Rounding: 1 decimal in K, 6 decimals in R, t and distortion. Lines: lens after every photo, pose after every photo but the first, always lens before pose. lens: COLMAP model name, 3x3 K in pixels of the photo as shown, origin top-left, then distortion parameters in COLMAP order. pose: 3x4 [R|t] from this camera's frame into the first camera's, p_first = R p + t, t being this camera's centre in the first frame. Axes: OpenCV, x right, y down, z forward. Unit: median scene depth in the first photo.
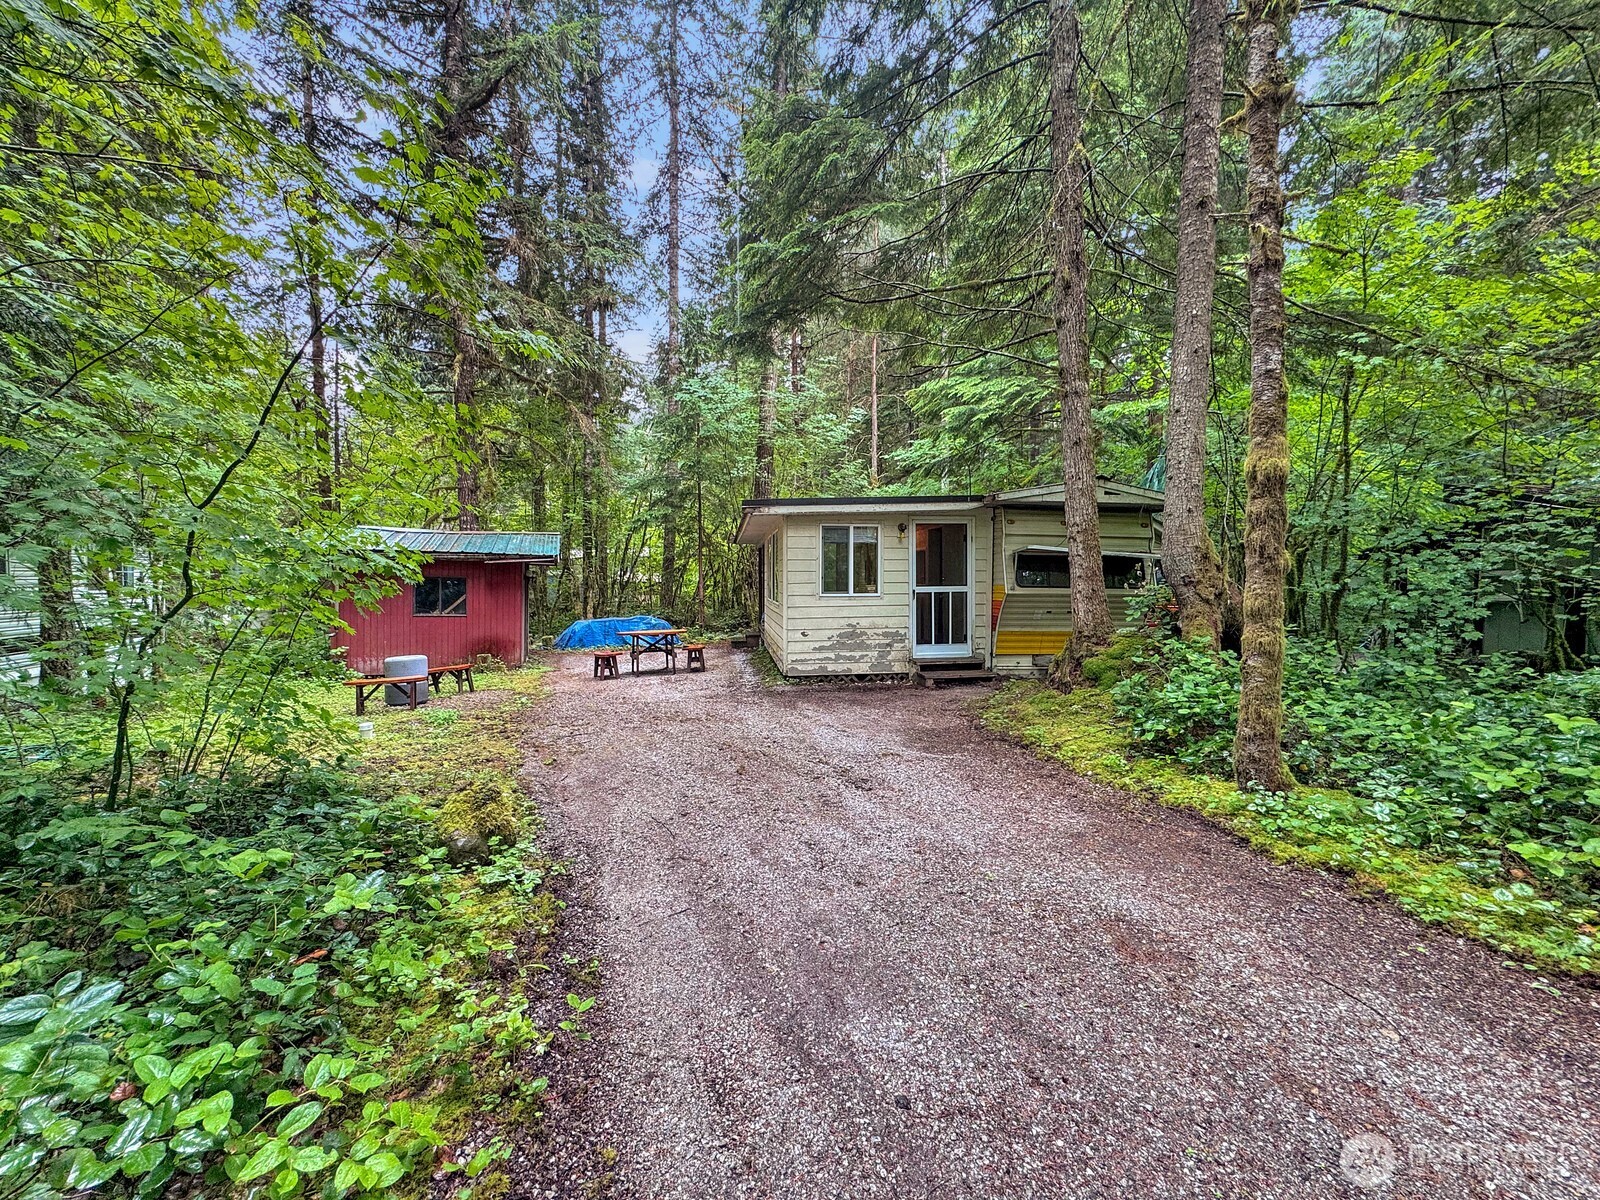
lens RADIAL K [[639.2, 0, 797.9], [0, 639.2, 597.5], [0, 0, 1]] dist [-0.003946, -0.000160]
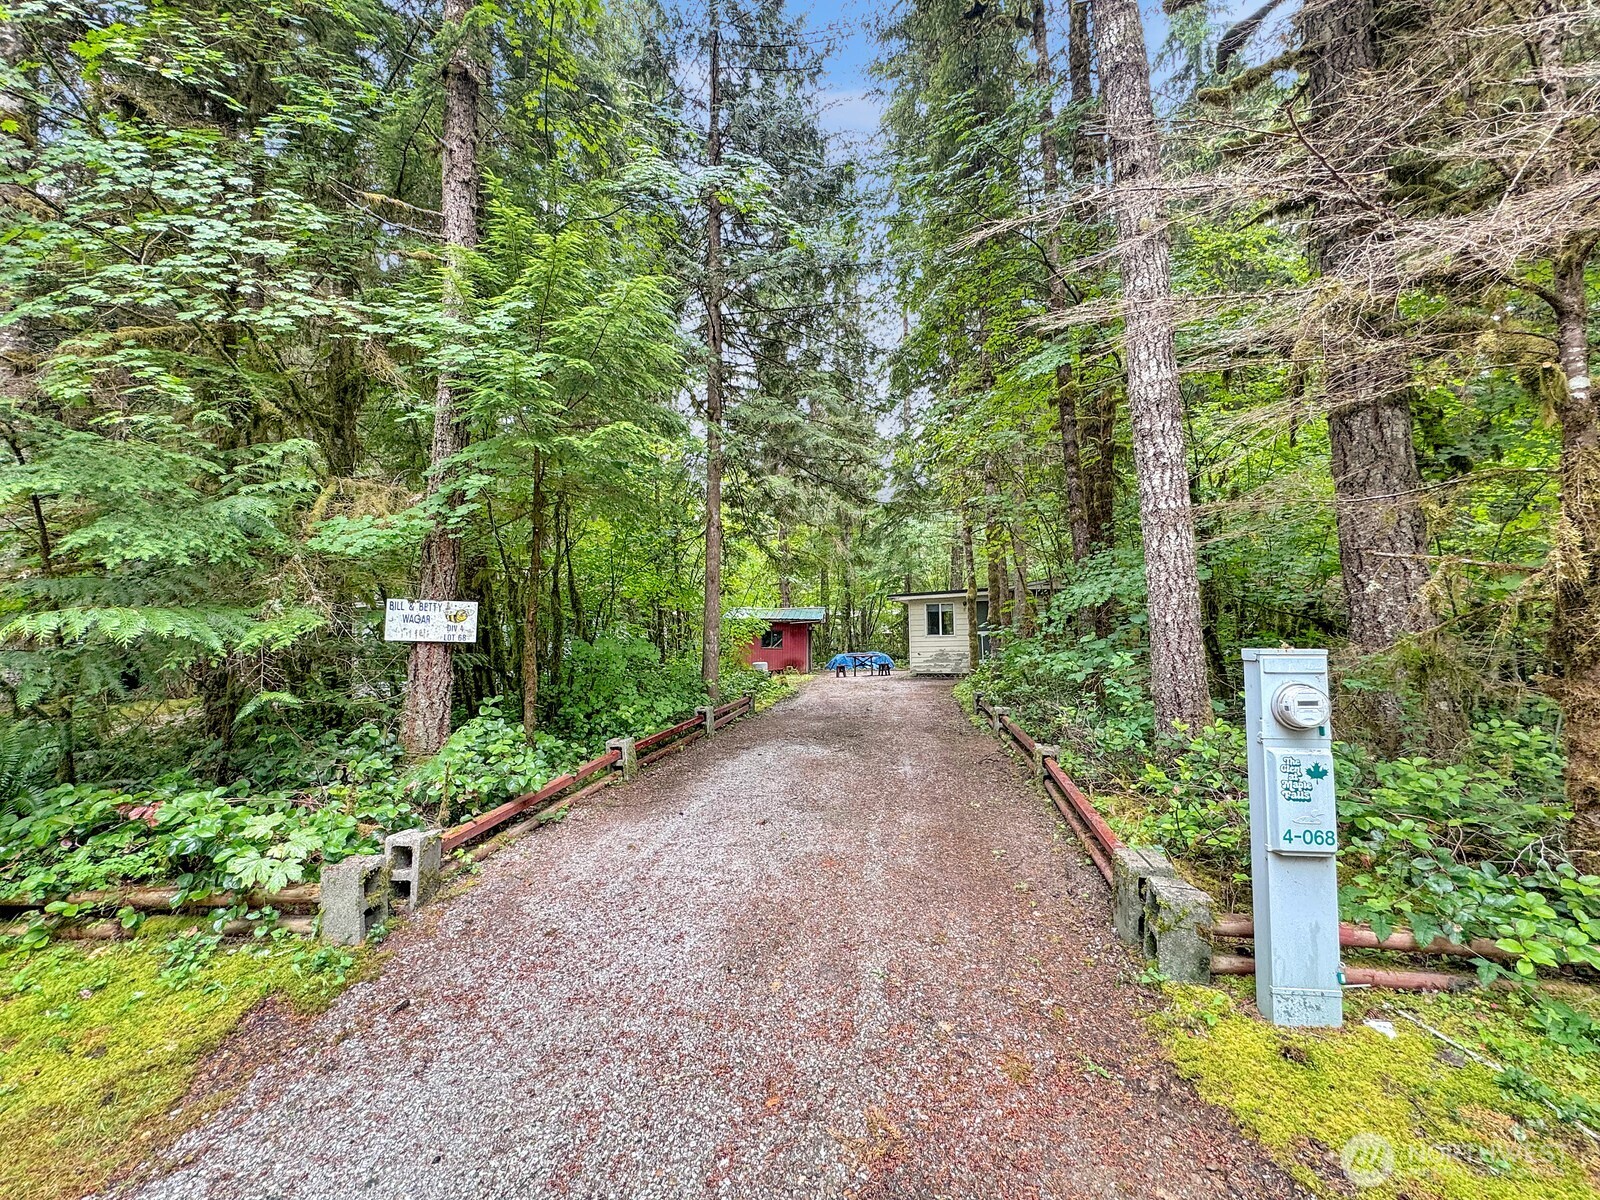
lens RADIAL K [[639.2, 0, 797.9], [0, 639.2, 597.5], [0, 0, 1]] dist [-0.003946, -0.000160]
pose [[0.886642, -0.046345, -0.460128, 0.640942], [0.009033, 0.996512, -0.082964, 0.040636], [0.462368, 0.069403, 0.883968, -1.098090]]
